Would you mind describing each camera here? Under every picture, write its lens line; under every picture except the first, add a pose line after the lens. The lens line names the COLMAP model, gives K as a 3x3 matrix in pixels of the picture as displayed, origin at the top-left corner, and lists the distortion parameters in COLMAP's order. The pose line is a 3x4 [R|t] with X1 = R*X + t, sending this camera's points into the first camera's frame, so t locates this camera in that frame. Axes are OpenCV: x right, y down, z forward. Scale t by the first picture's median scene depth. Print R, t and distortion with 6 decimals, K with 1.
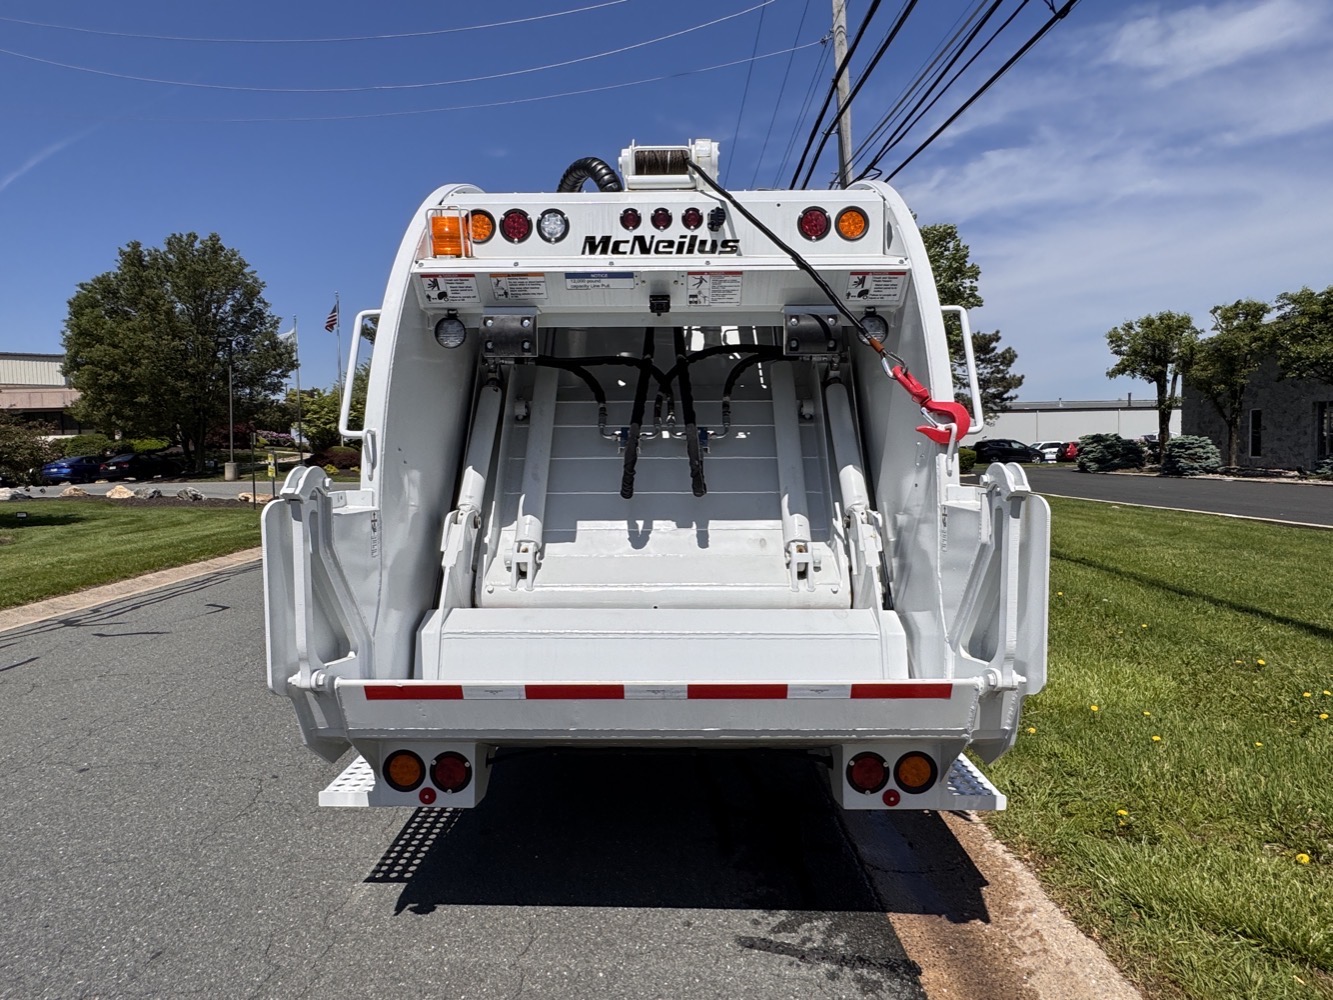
lens RADIAL K [[775.1, 0, 662.0], [0, 775.1, 488.8], [0, 0, 1]] dist [0.001524, -0.001777]
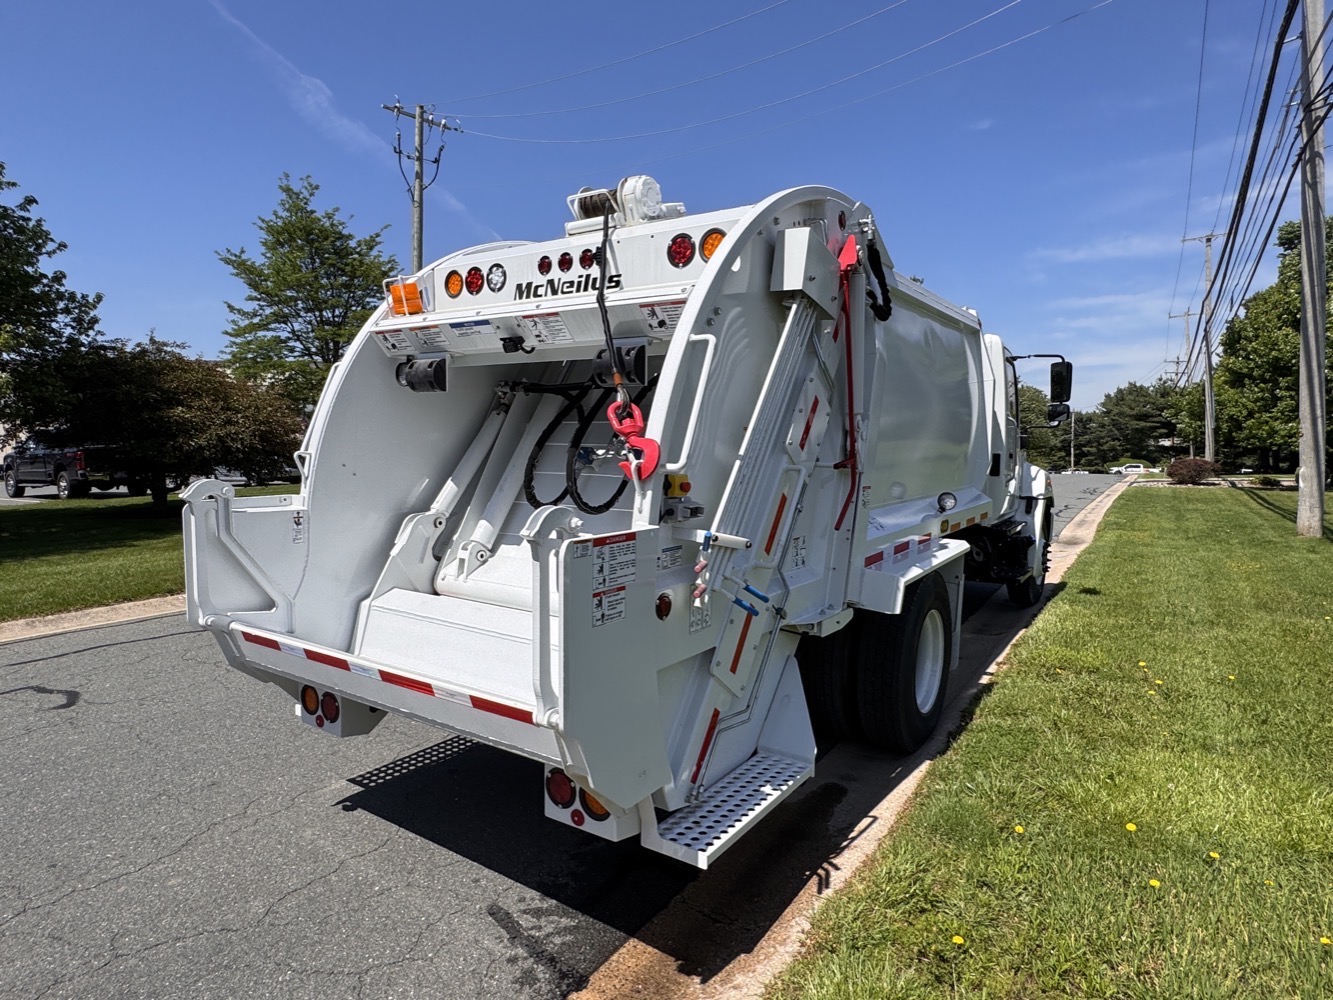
lens RADIAL K [[775.1, 0, 661.3], [0, 775.1, 491.1], [0, 0, 1]] dist [0.001524, -0.001777]
pose [[0.835777, 0.051903, -0.546611, 0.736608], [-0.044126, 0.998651, 0.027358, -0.057855], [0.547293, 0.001255, 0.836940, 0.147761]]
